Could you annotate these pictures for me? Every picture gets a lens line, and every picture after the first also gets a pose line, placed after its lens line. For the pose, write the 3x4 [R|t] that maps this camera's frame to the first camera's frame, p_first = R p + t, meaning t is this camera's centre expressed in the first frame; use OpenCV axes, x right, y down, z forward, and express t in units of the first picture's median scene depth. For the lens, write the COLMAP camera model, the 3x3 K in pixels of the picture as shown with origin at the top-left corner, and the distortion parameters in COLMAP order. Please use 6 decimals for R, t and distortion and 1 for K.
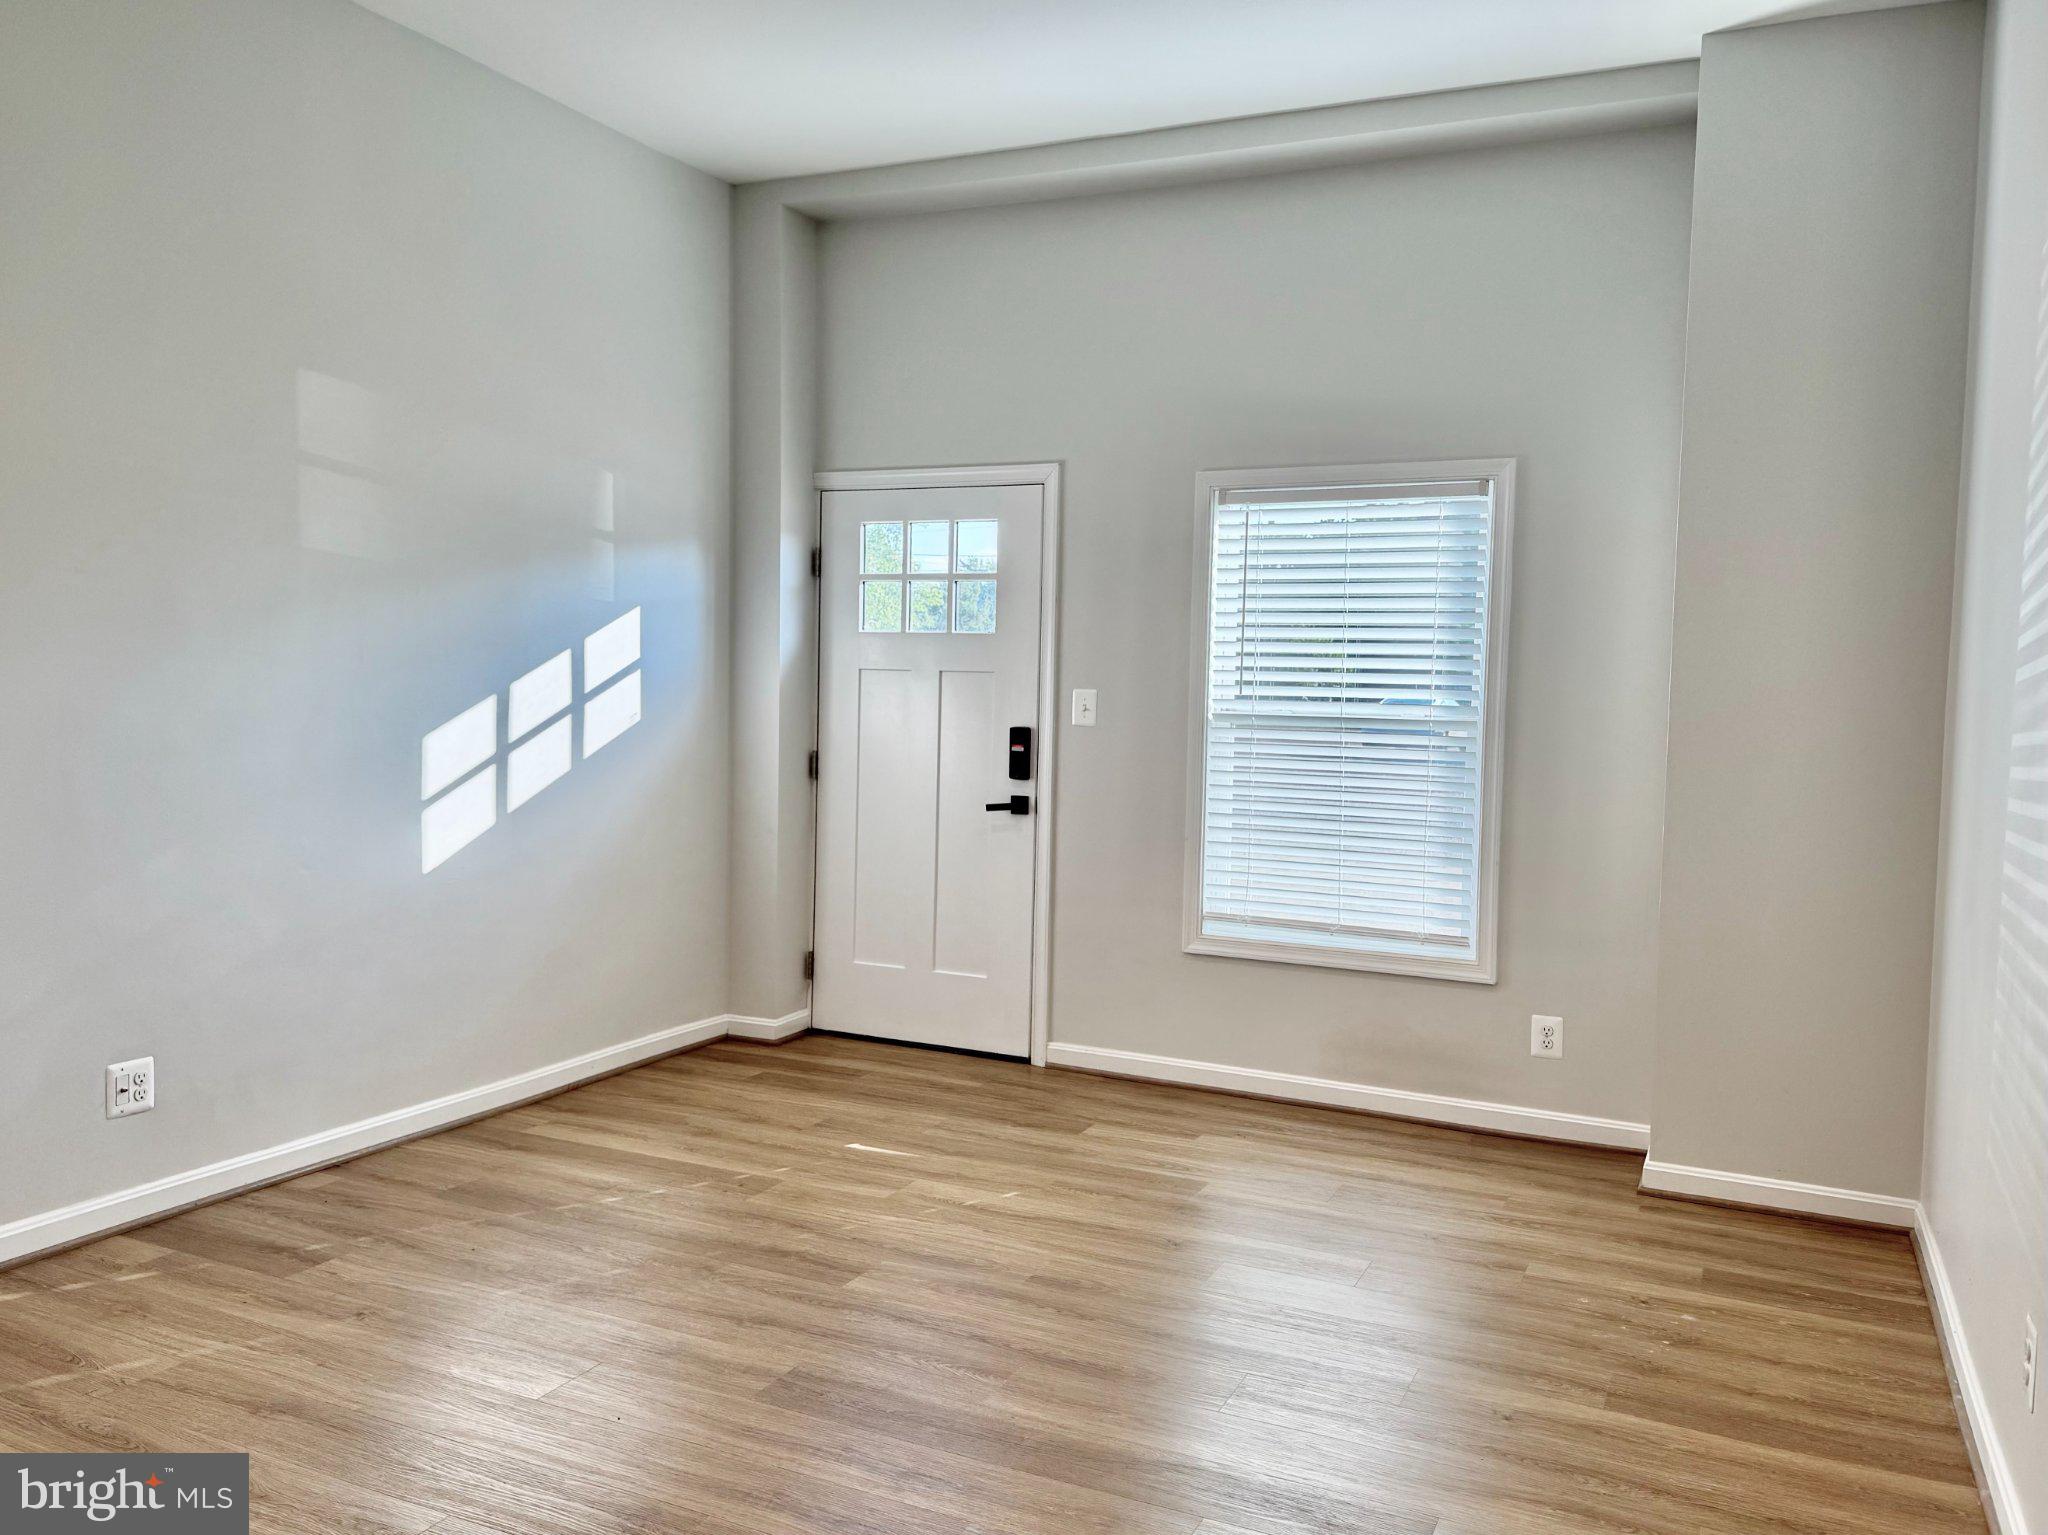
lens RADIAL K [[1485.4, 0, 1035.2], [0, 1485.4, 770.7], [0, 0, 1]] dist [0.046578, -0.063777]
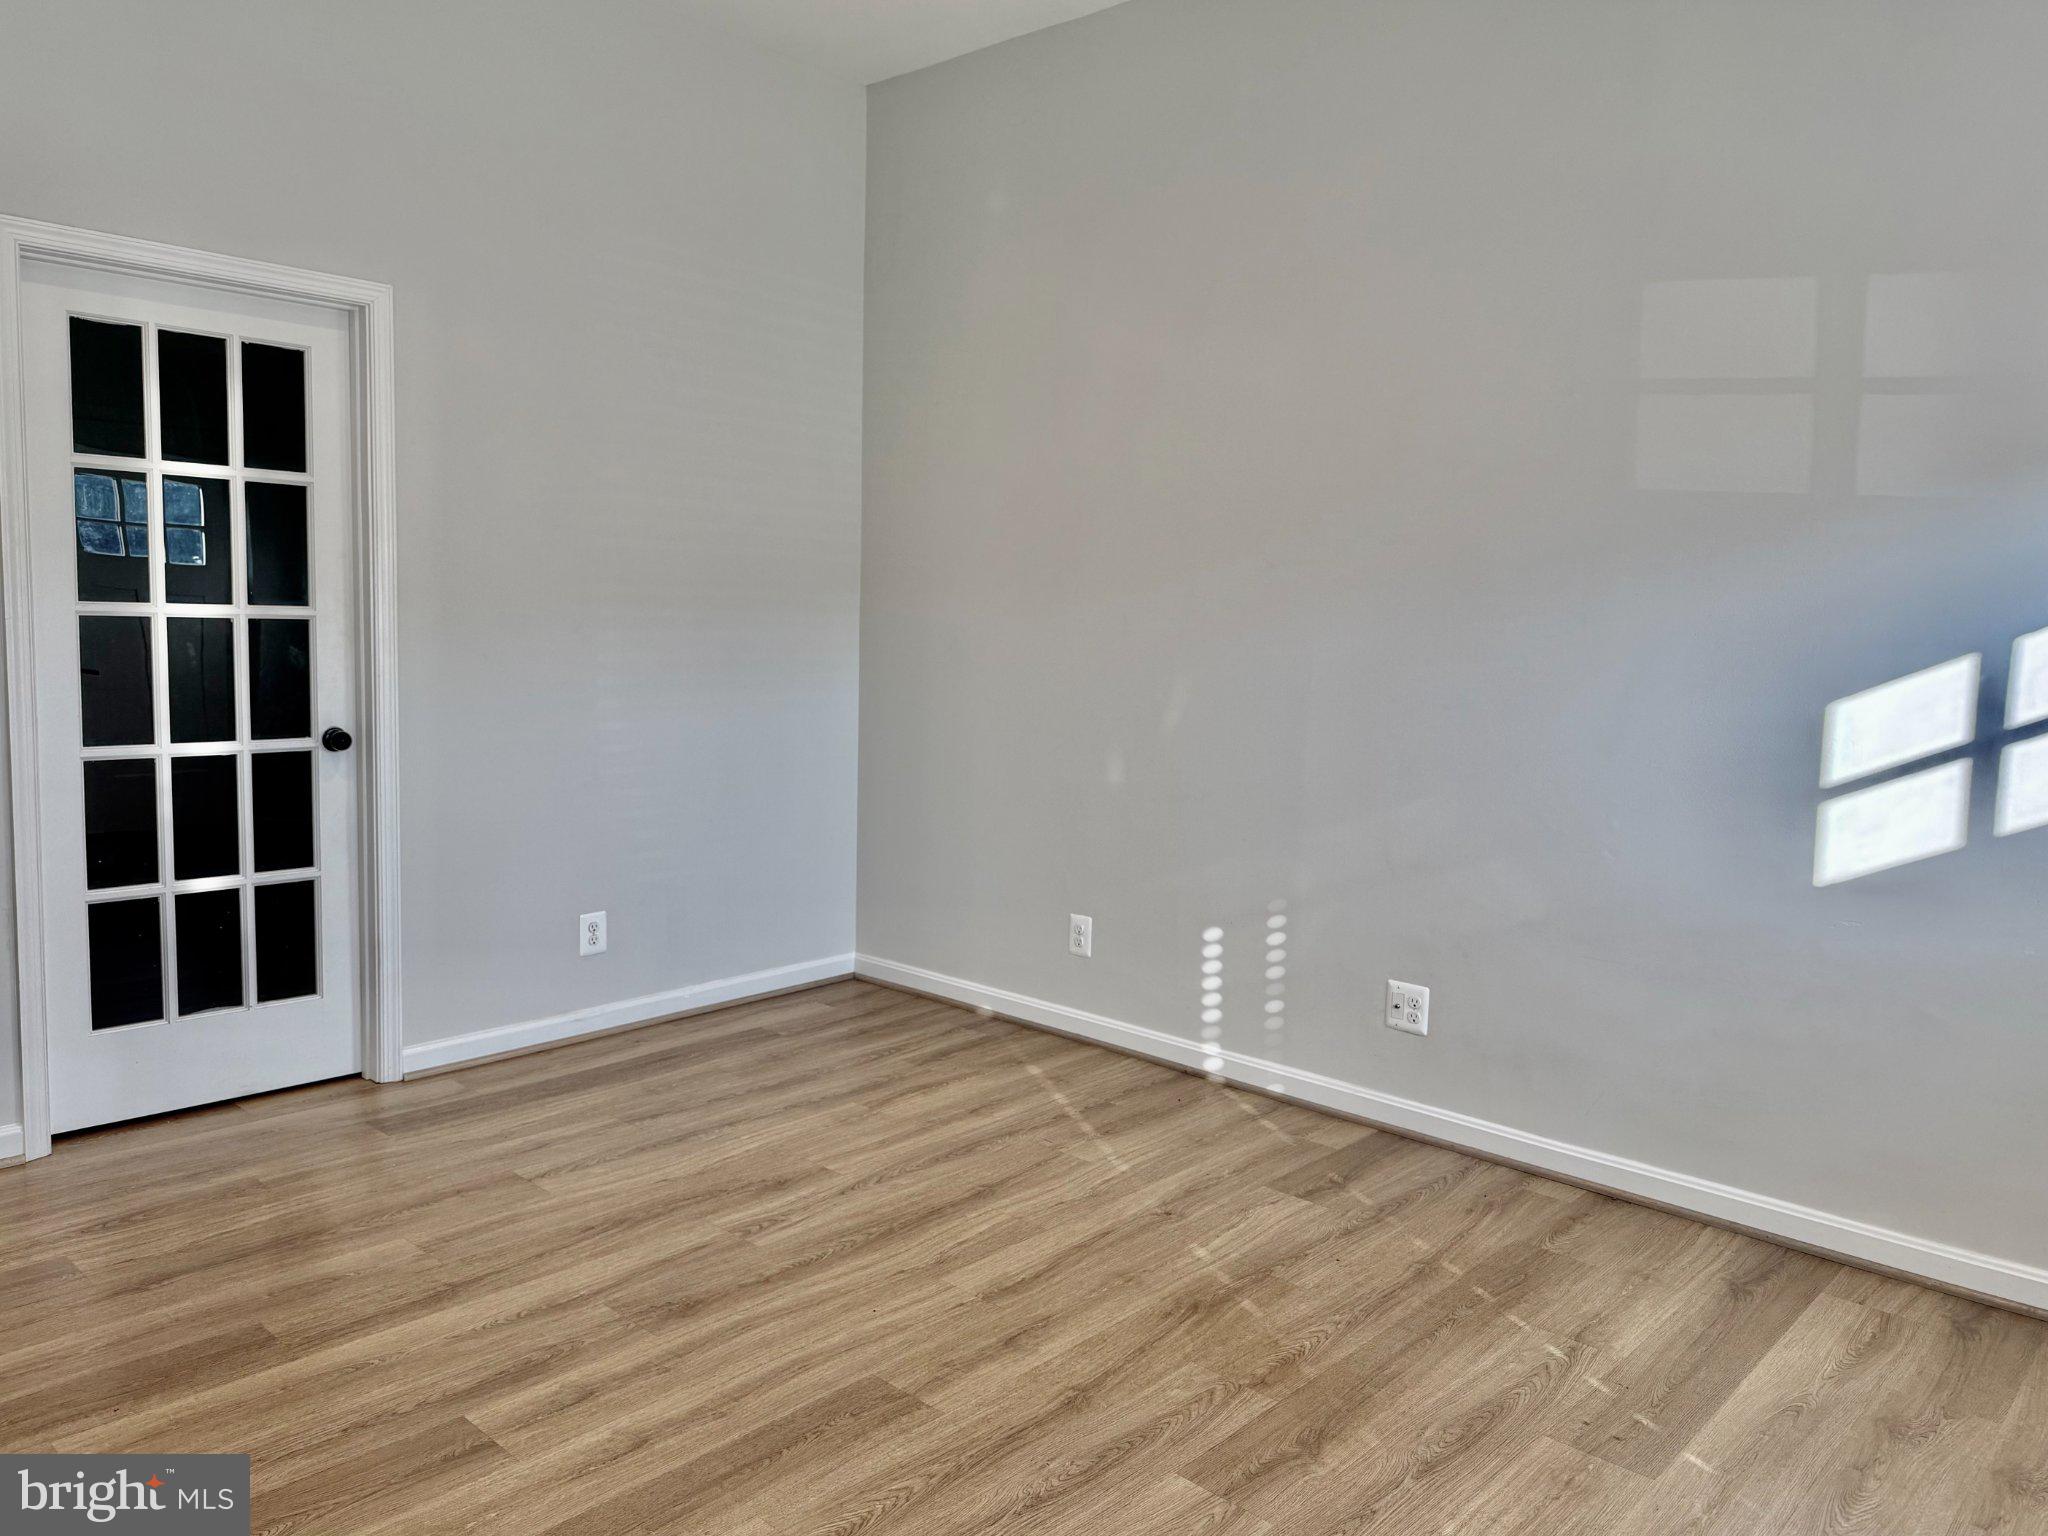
lens RADIAL K [[1485.4, 0, 1012.8], [0, 1485.4, 776.8], [0, 0, 1]] dist [0.046578, -0.063777]
pose [[-0.329168, 0.060904, -0.942305, 0.459207], [-0.074929, 0.993086, 0.090360, -0.029128], [0.941294, 0.100349, -0.322329, 0.967926]]
